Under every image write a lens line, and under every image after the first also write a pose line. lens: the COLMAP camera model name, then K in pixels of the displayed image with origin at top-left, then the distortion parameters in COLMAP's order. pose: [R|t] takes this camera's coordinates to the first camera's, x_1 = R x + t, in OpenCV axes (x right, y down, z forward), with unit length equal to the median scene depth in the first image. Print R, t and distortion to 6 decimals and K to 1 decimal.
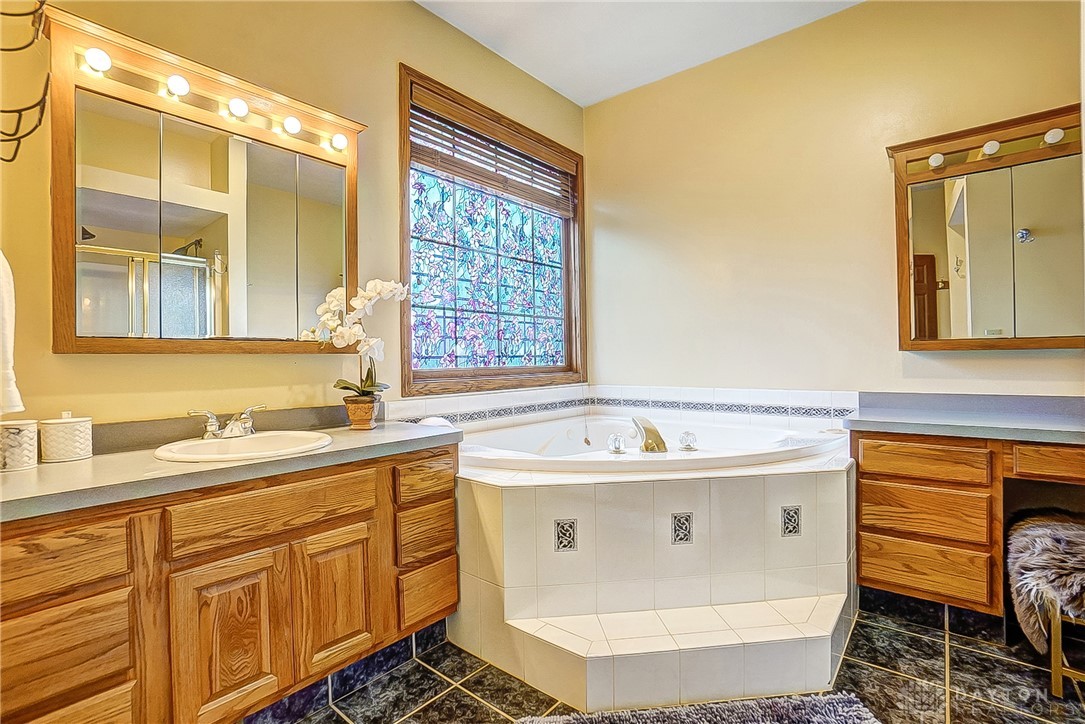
lens RADIAL K [[486.2, 0, 542.7], [0, 486.2, 359.5], [0, 0, 1]] dist [-0.001067, -0.001042]
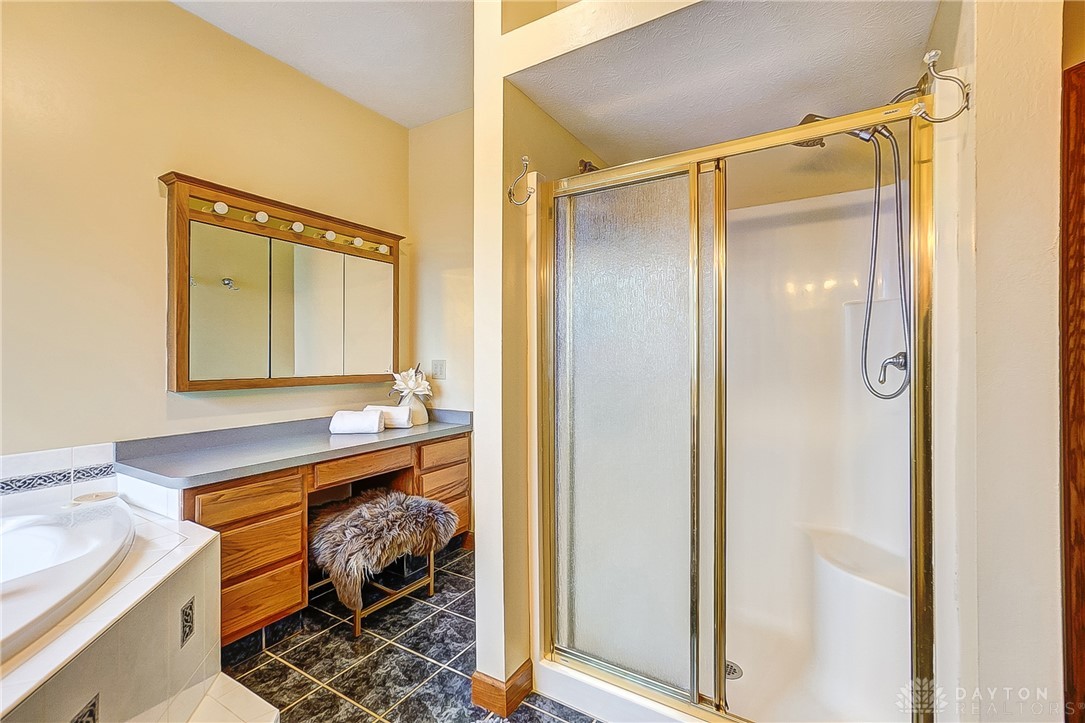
lens RADIAL K [[477.2, 0, 547.2], [0, 477.2, 356.3], [0, 0, 1]] dist [-0.001440, 0.006976]
pose [[-0.137073, 0.021631, 0.990325, -0.359620], [0.004971, 0.999764, -0.021149, -0.081089], [-0.990549, 0.002024, -0.137148, 0.544364]]
